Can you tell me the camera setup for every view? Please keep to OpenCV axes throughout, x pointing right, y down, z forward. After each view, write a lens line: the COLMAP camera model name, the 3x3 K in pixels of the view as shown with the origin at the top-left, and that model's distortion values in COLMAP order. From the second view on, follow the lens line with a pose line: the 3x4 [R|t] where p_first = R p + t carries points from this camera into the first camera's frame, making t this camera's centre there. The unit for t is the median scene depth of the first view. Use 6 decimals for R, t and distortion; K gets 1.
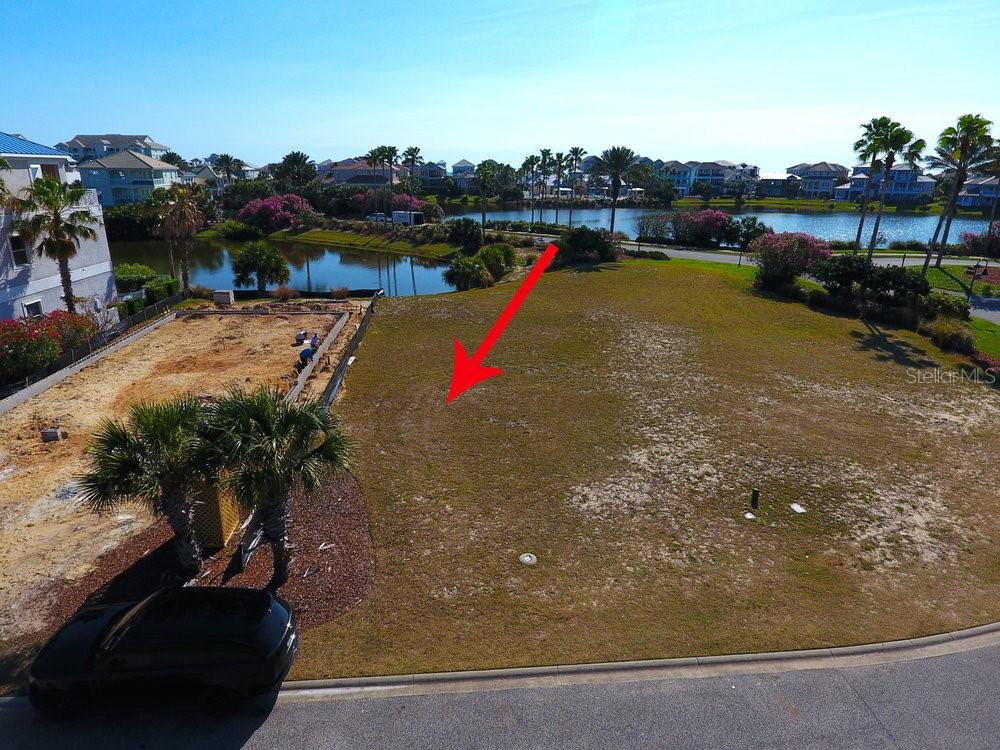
lens RADIAL K [[587.0, 0, 489.5], [0, 587.0, 356.3], [0, 0, 1]] dist [-0.004445, -0.002590]
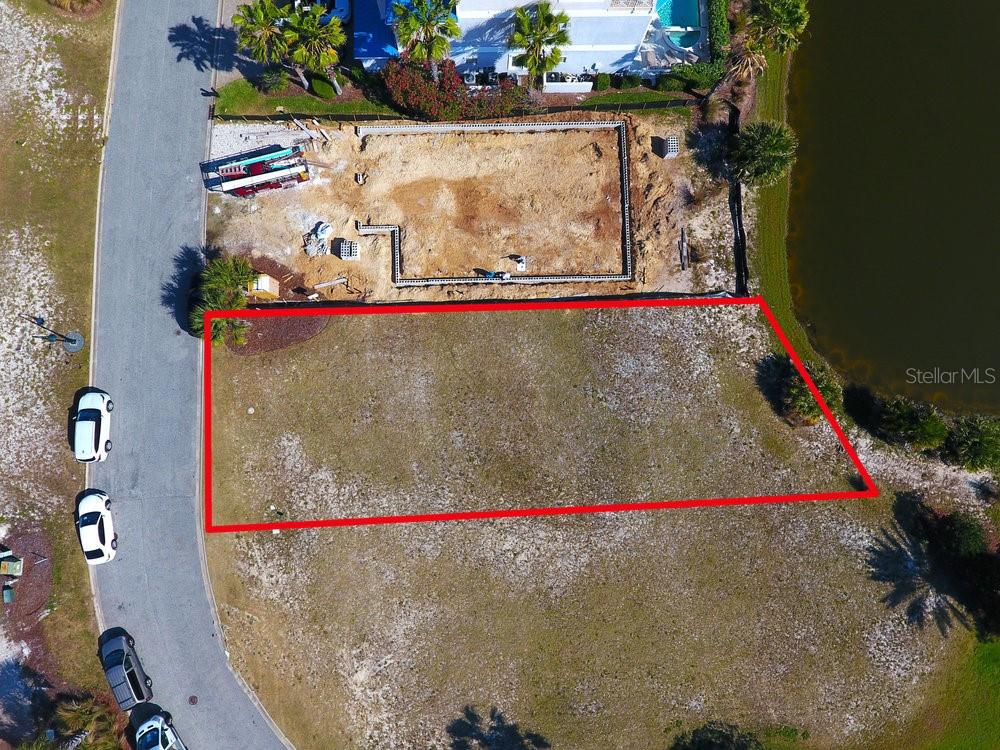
lens RADIAL K [[587.0, 0, 489.5], [0, 587.0, 356.3], [0, 0, 1]] dist [-0.004445, -0.002590]
pose [[-0.046460, 0.994887, -0.089668, 0.004697], [-0.310652, 0.070924, 0.947874, -1.493257], [0.949387, 0.071894, 0.305769, 0.693288]]
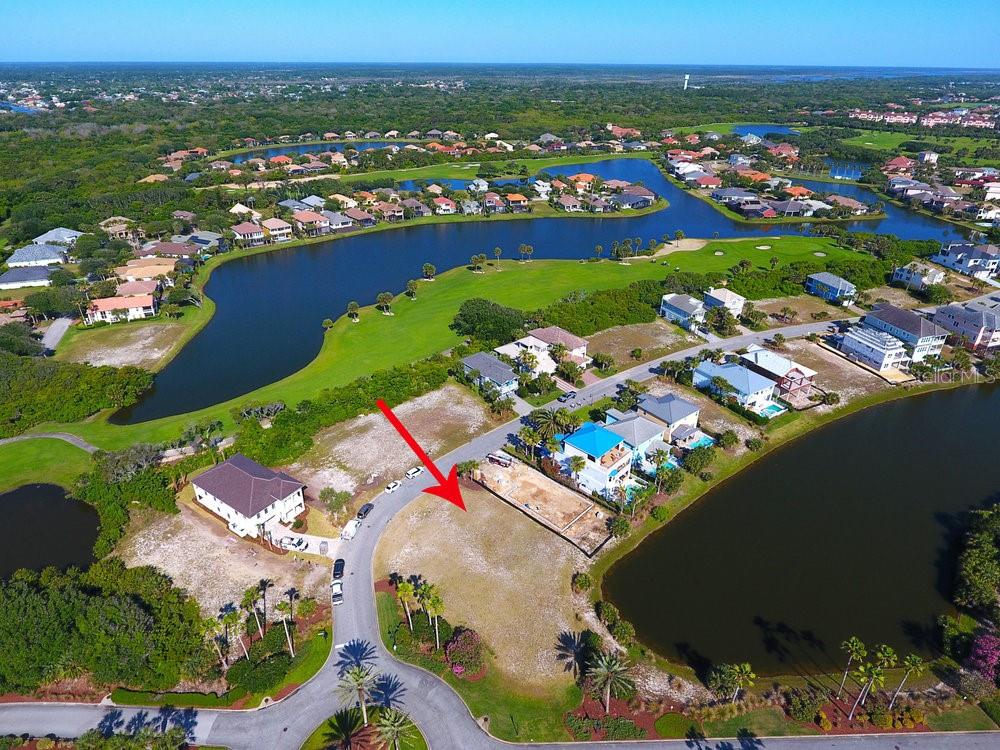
lens RADIAL K [[587.0, 0, 489.5], [0, 587.0, 356.3], [0, 0, 1]] dist [-0.004445, -0.002590]
pose [[-0.746562, 0.292513, -0.597563, 2.517041], [-0.209099, 0.749494, 0.628121, -4.066876], [0.631603, 0.593881, -0.498380, 2.695229]]
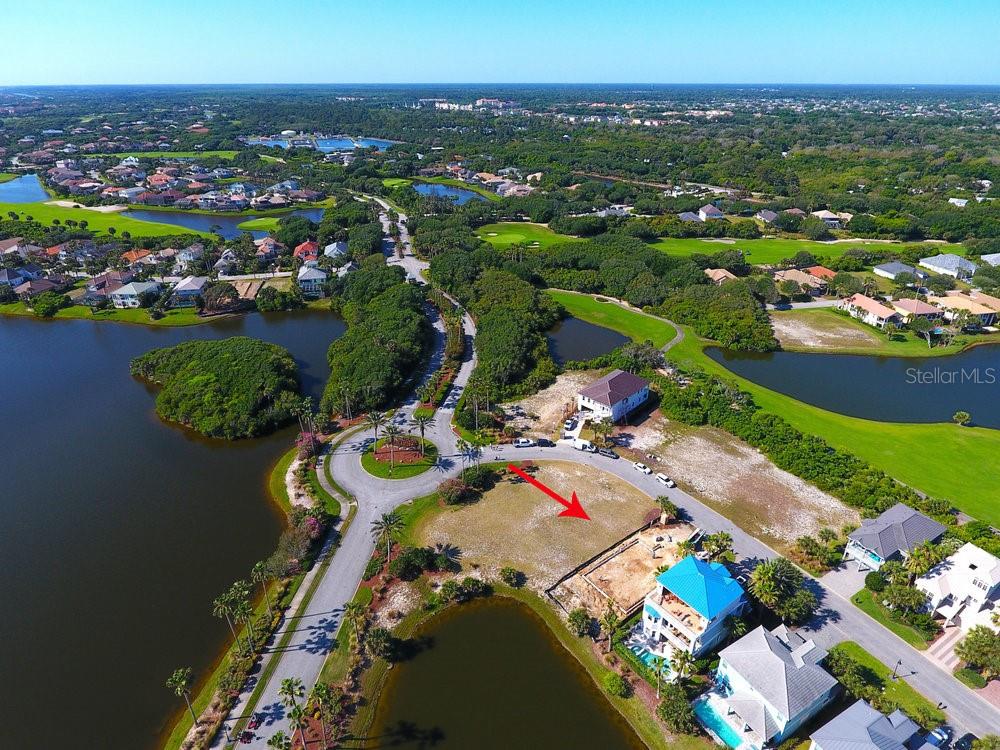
lens RADIAL K [[587.0, 0, 489.5], [0, 587.0, 356.3], [0, 0, 1]] dist [-0.004445, -0.002590]
pose [[-0.536365, -0.362561, 0.762143, -2.780021], [0.252997, 0.792431, 0.555018, -4.081766], [-0.805174, 0.490512, -0.333306, 2.765545]]
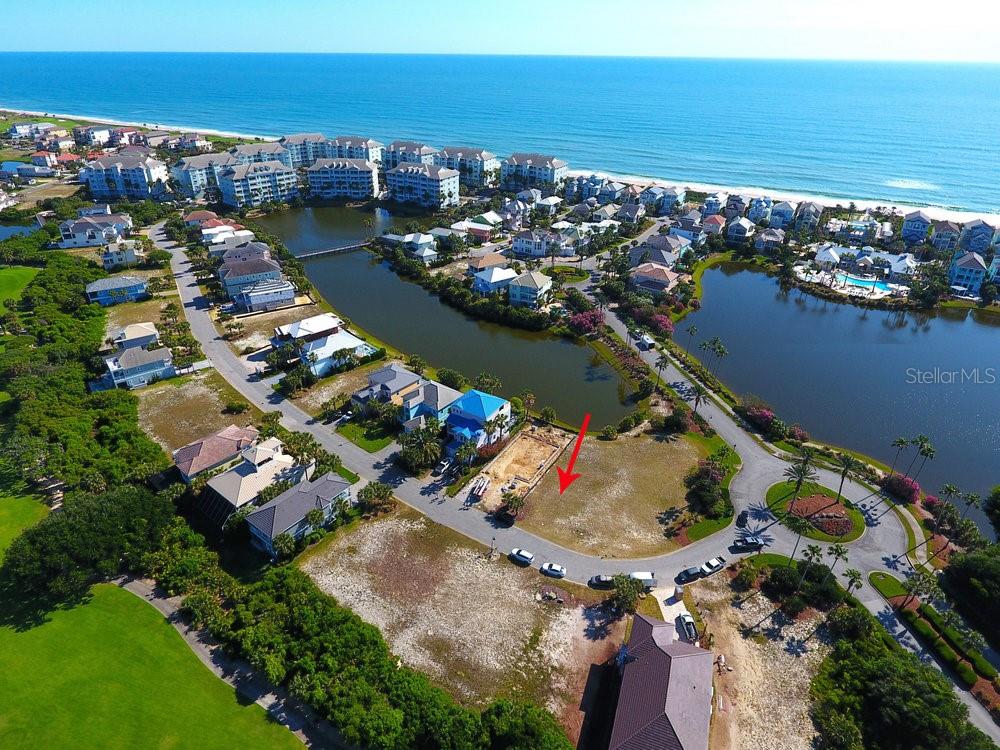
lens RADIAL K [[587.0, 0, 489.5], [0, 587.0, 356.3], [0, 0, 1]] dist [-0.004445, -0.002590]
pose [[0.811190, 0.273470, -0.516899, 1.797893], [-0.182022, 0.958085, 0.221228, -2.110250], [0.555732, -0.085371, 0.826967, -3.532774]]
